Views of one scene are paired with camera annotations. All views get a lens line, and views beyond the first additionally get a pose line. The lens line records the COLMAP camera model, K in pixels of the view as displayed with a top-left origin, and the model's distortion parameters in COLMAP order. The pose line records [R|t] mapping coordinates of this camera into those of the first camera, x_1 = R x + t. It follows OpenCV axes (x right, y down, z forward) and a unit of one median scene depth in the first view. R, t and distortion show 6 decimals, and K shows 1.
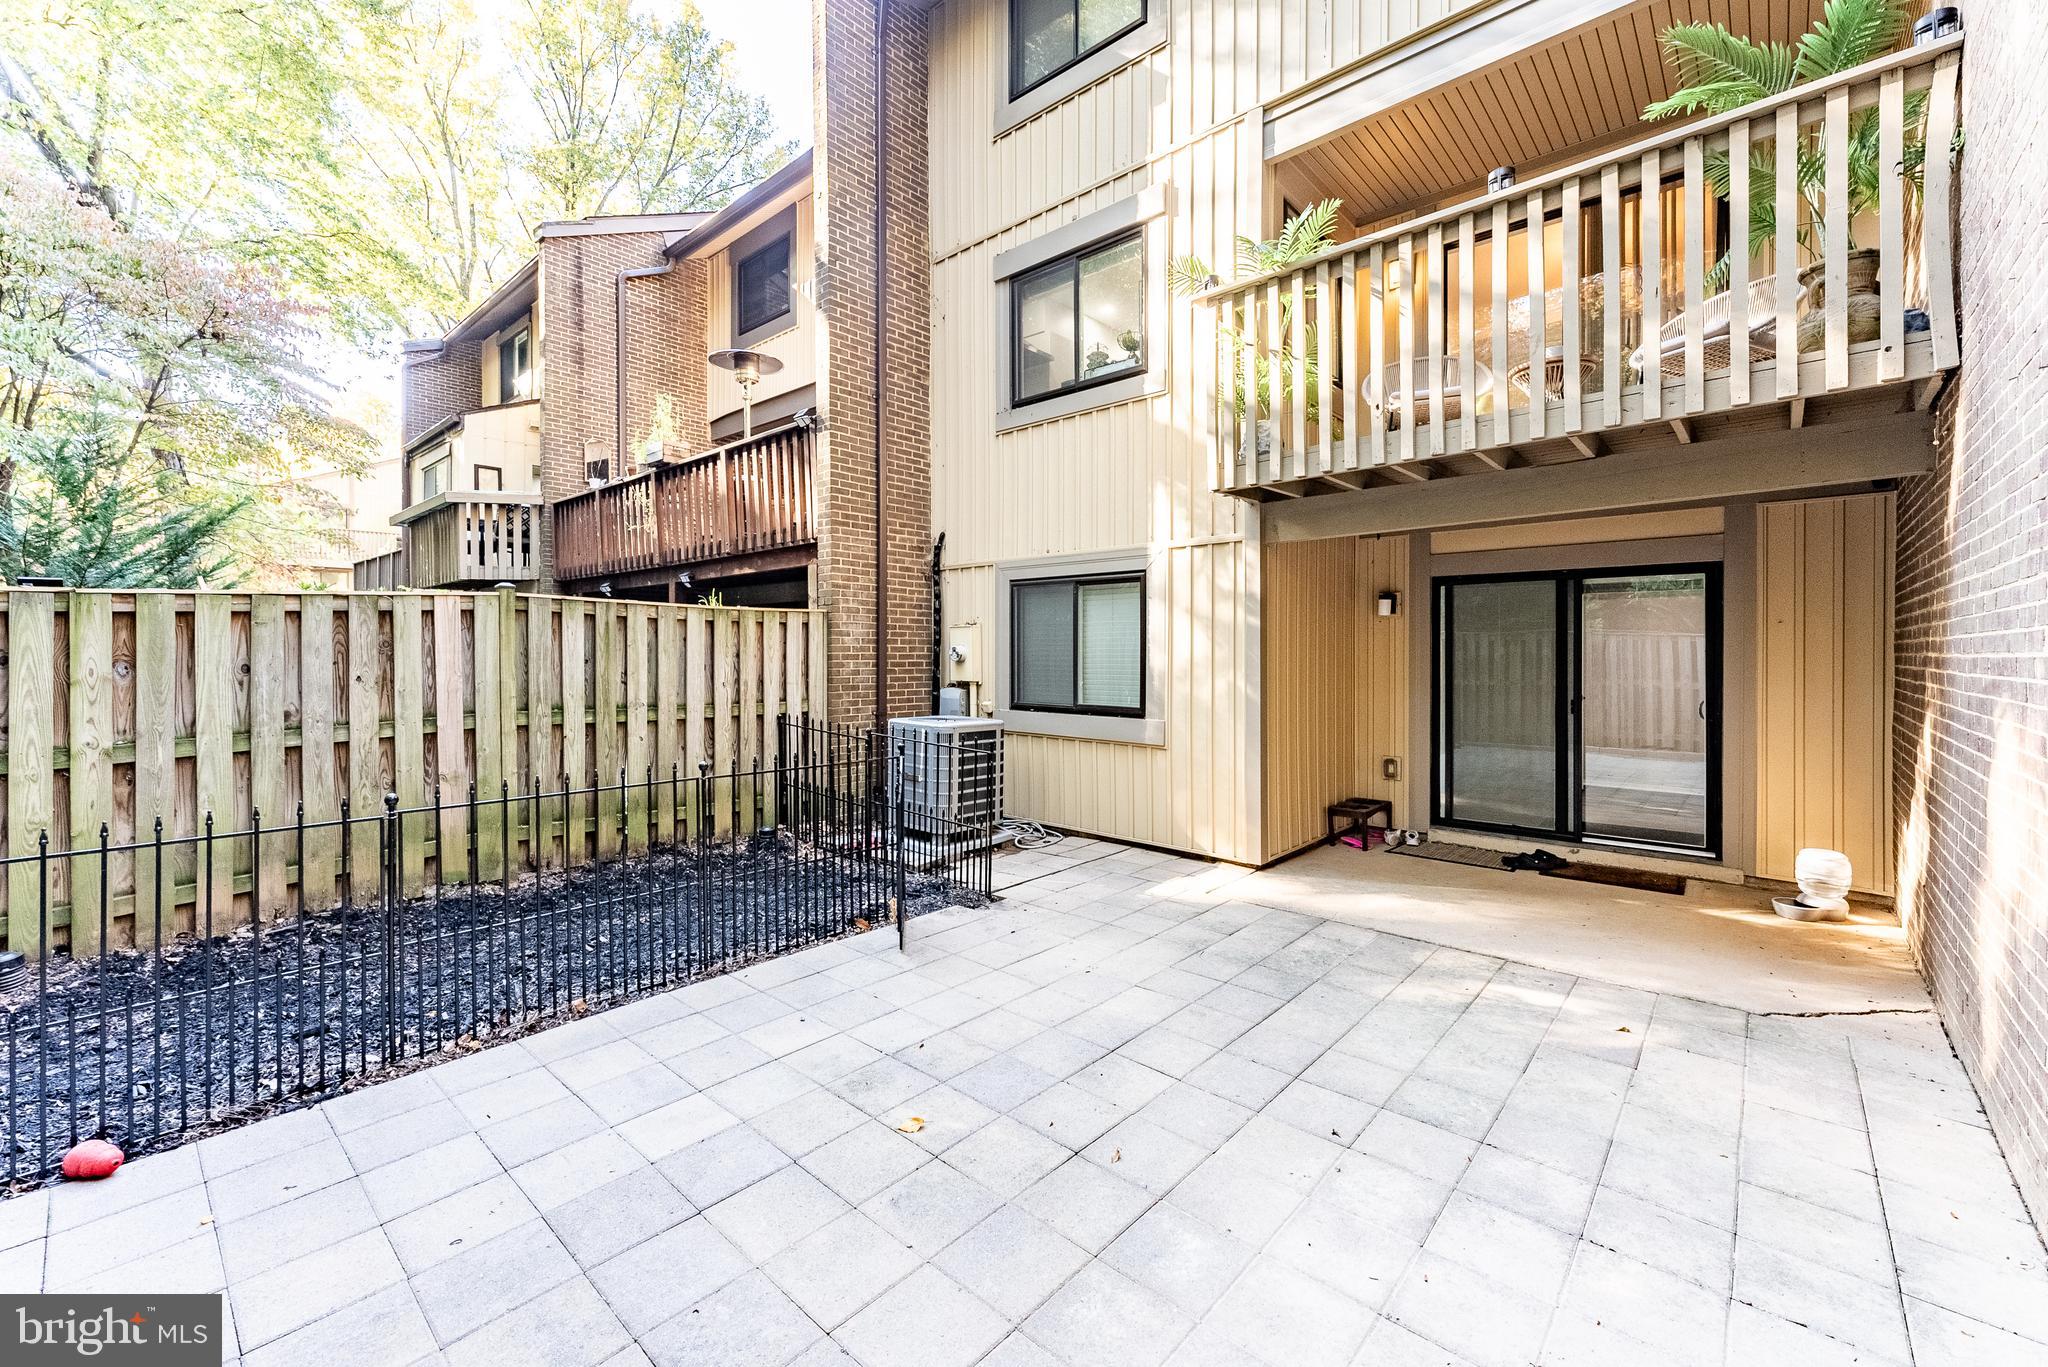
lens RADIAL K [[833.1, 0, 1017.3], [0, 833.1, 652.3], [0, 0, 1]] dist [0.000574, 0.000065]
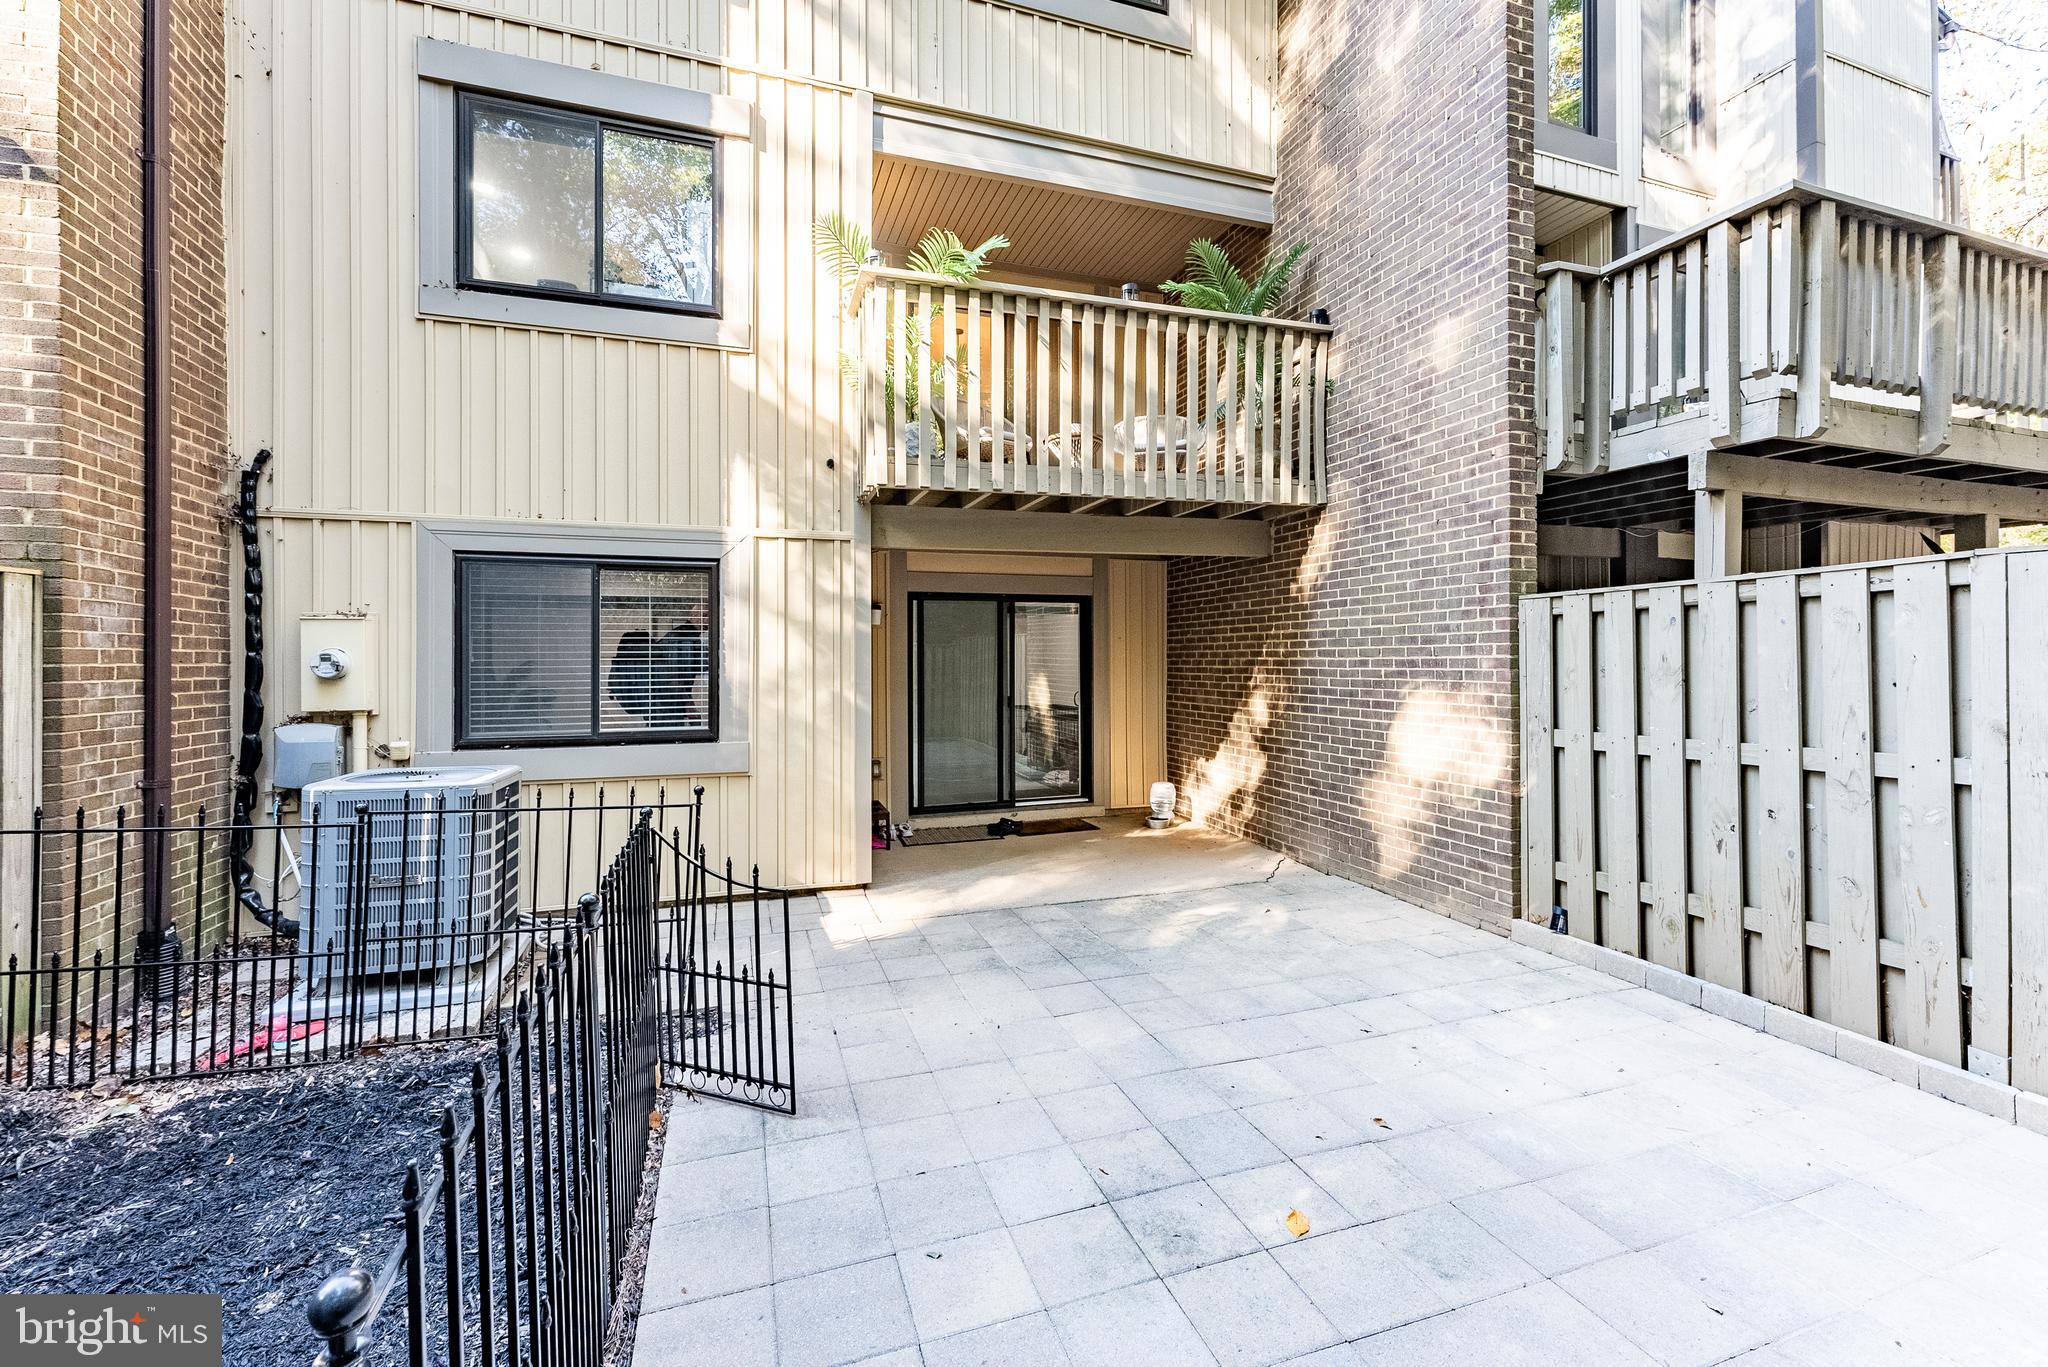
lens RADIAL K [[833.1, 0, 1017.3], [0, 833.1, 652.3], [0, 0, 1]] dist [0.000574, 0.000065]
pose [[0.485014, 0.004260, 0.874496, -0.463006], [0.005124, 0.999957, -0.007713, -0.000034], [-0.874491, 0.008222, 0.484972, 0.388210]]
